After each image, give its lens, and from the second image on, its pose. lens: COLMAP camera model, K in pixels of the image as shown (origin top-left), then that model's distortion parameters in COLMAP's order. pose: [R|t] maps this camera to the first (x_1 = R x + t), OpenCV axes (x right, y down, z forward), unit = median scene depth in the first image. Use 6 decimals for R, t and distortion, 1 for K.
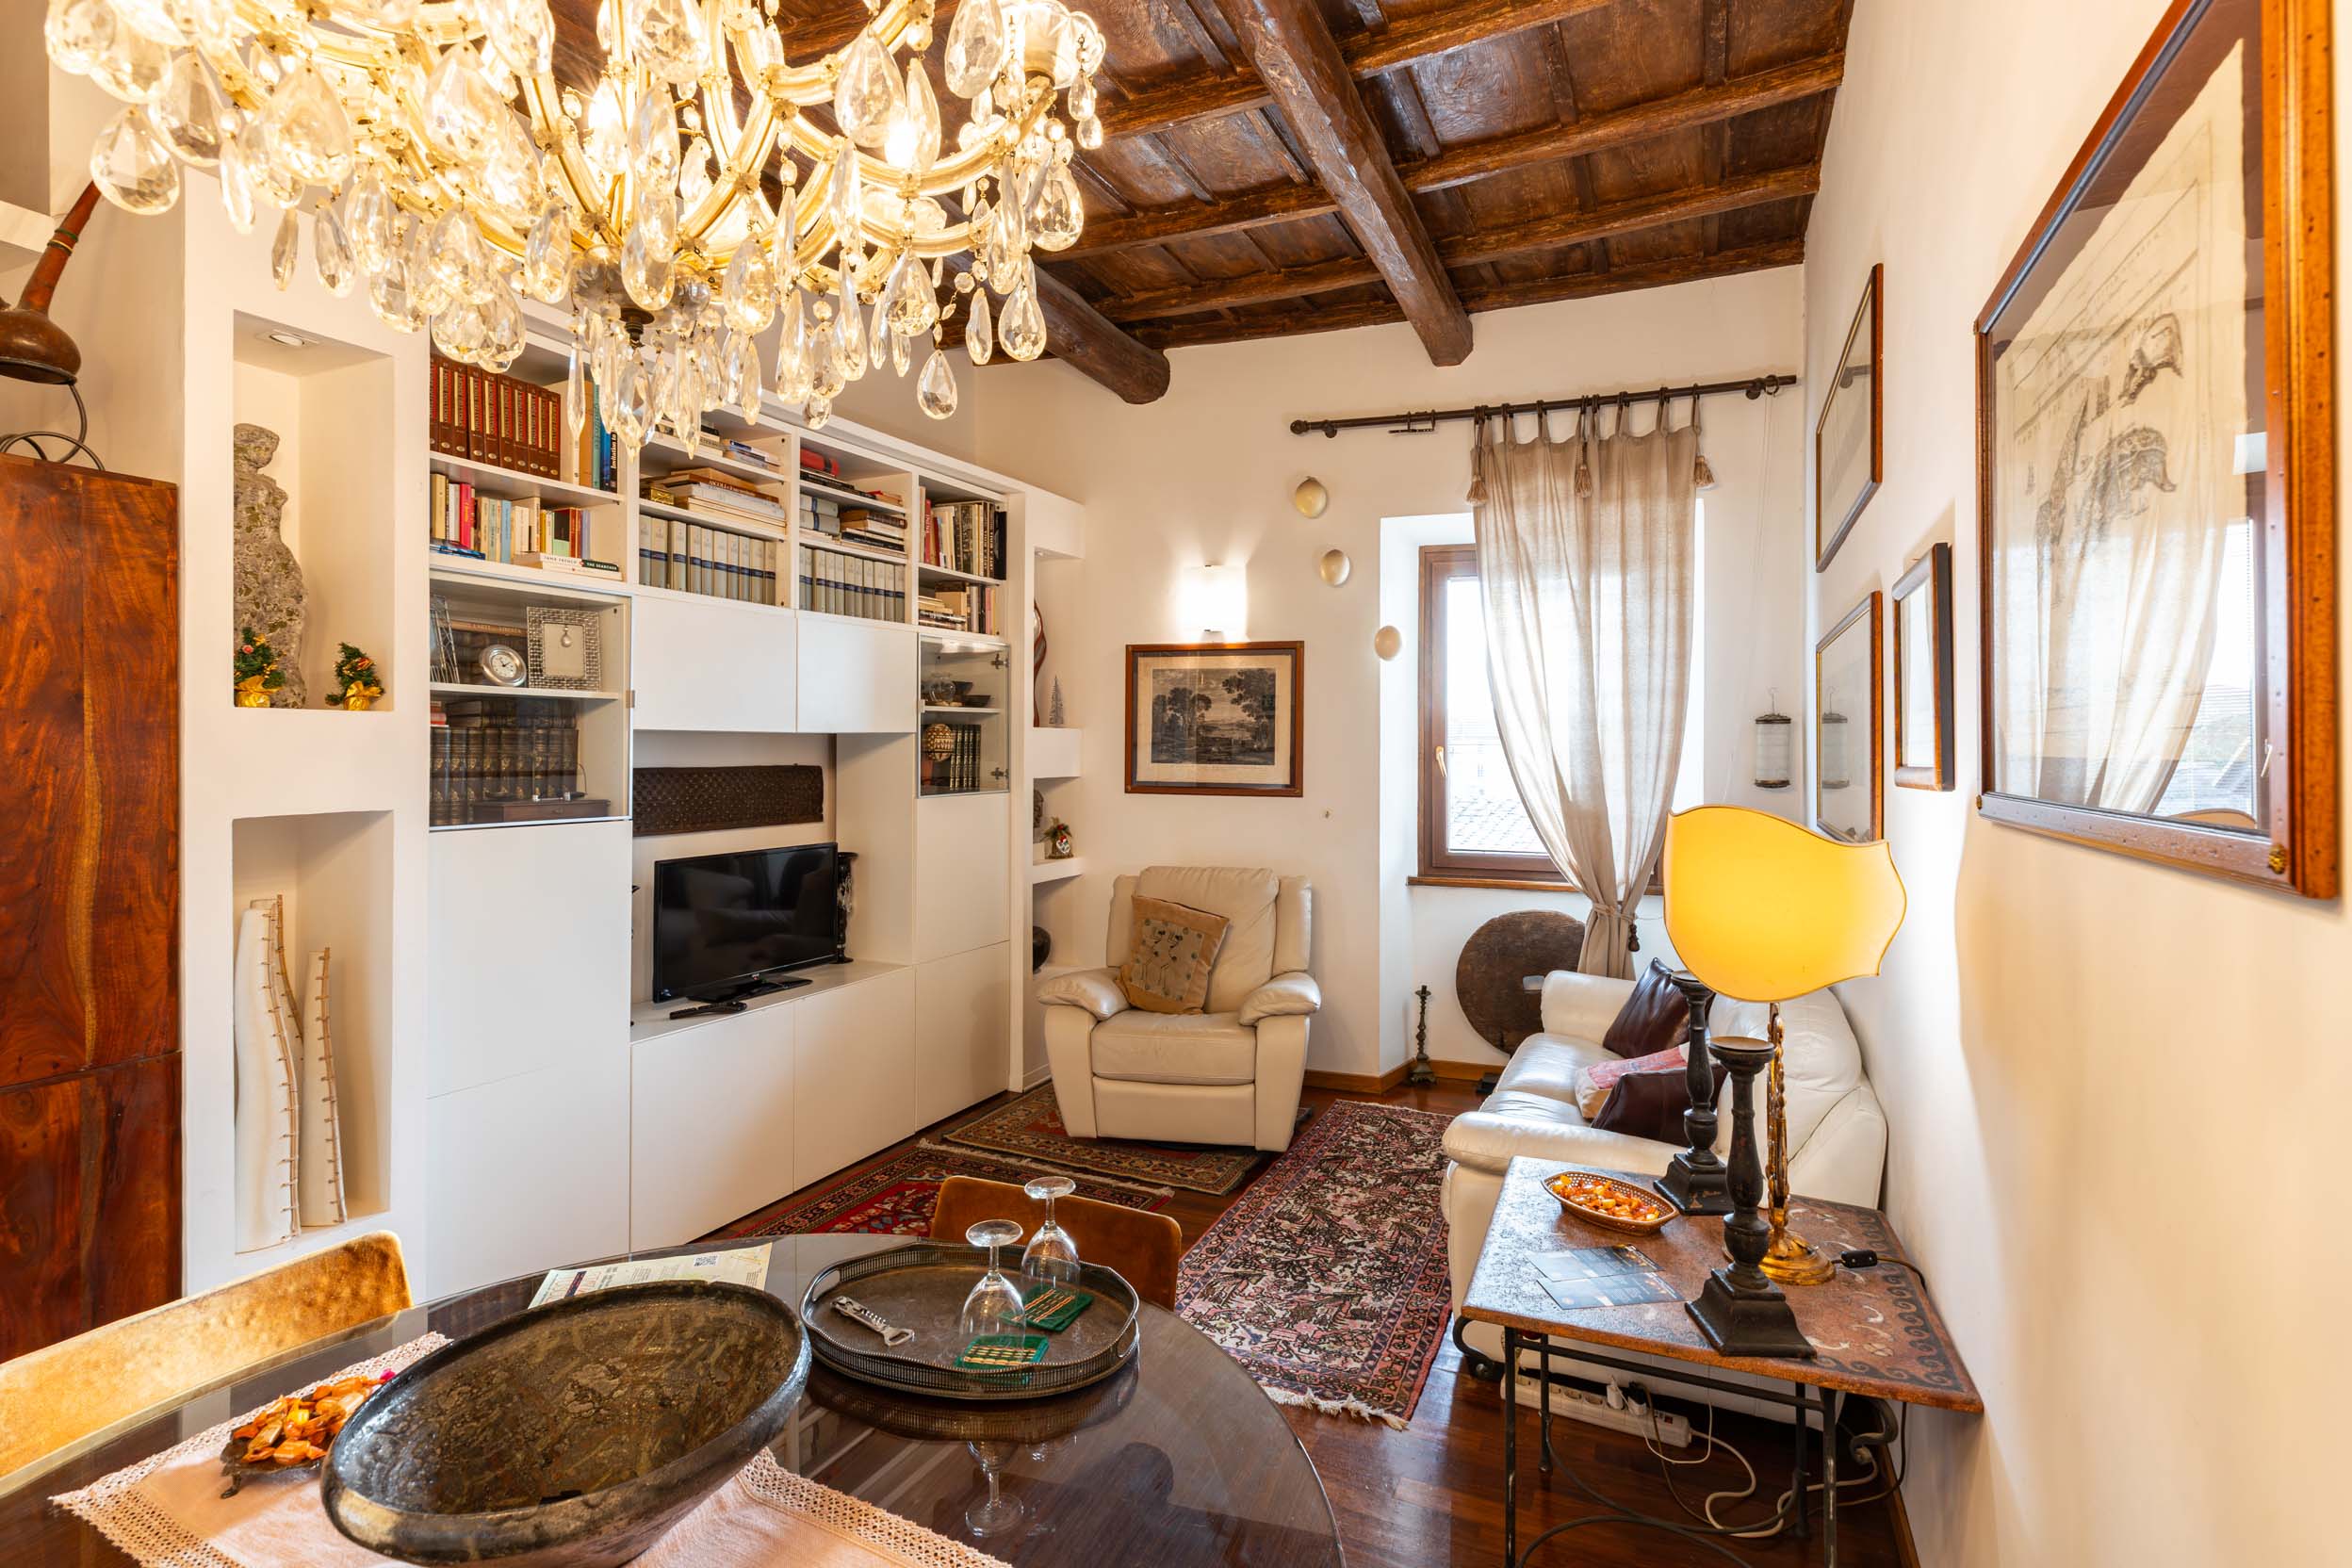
lens RADIAL K [[1136.8, 0, 1182.1], [0, 1136.8, 736.1], [0, 0, 1]] dist [0.002690, 0.000149]
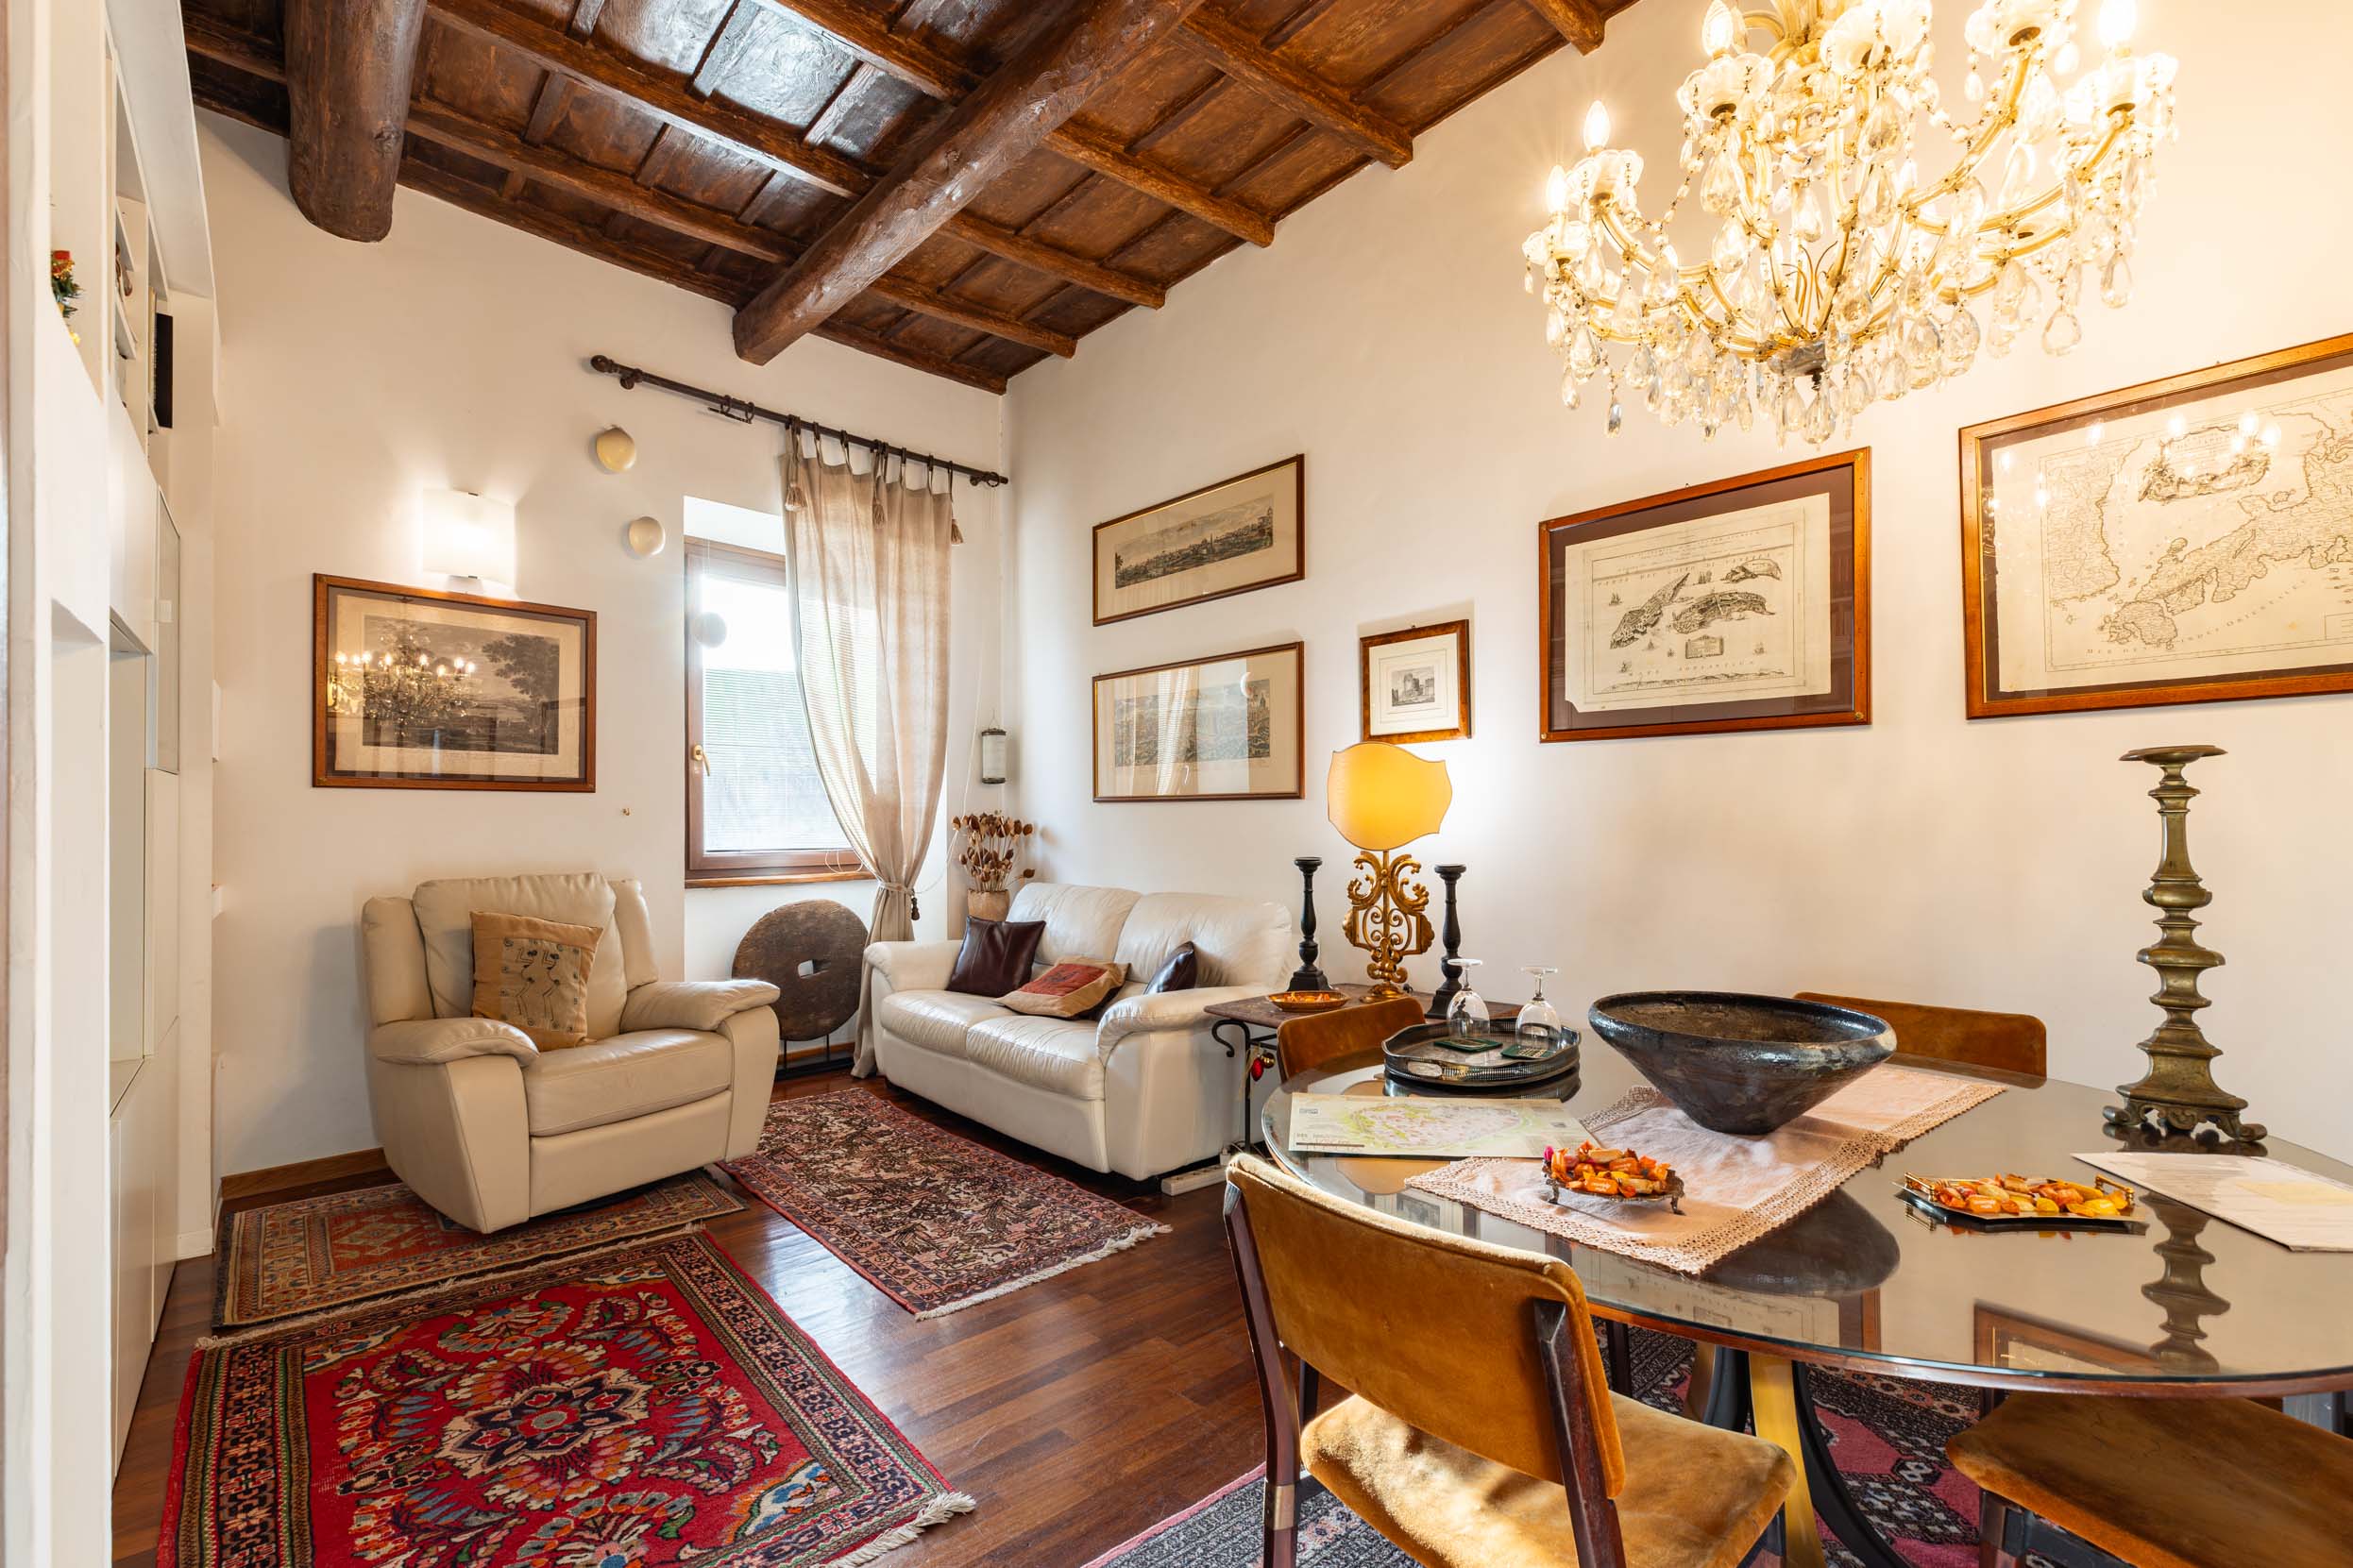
lens RADIAL K [[1133.3, 0, 1177.8], [0, 1133.3, 819.5], [0, 0, 1]] dist [-0.000292, -0.000138]
pose [[0.356843, 0.001766, 0.934163, -0.593940], [-0.001725, 0.999998, -0.001232, 0.081713], [-0.934163, -0.001172, 0.356846, 0.309310]]
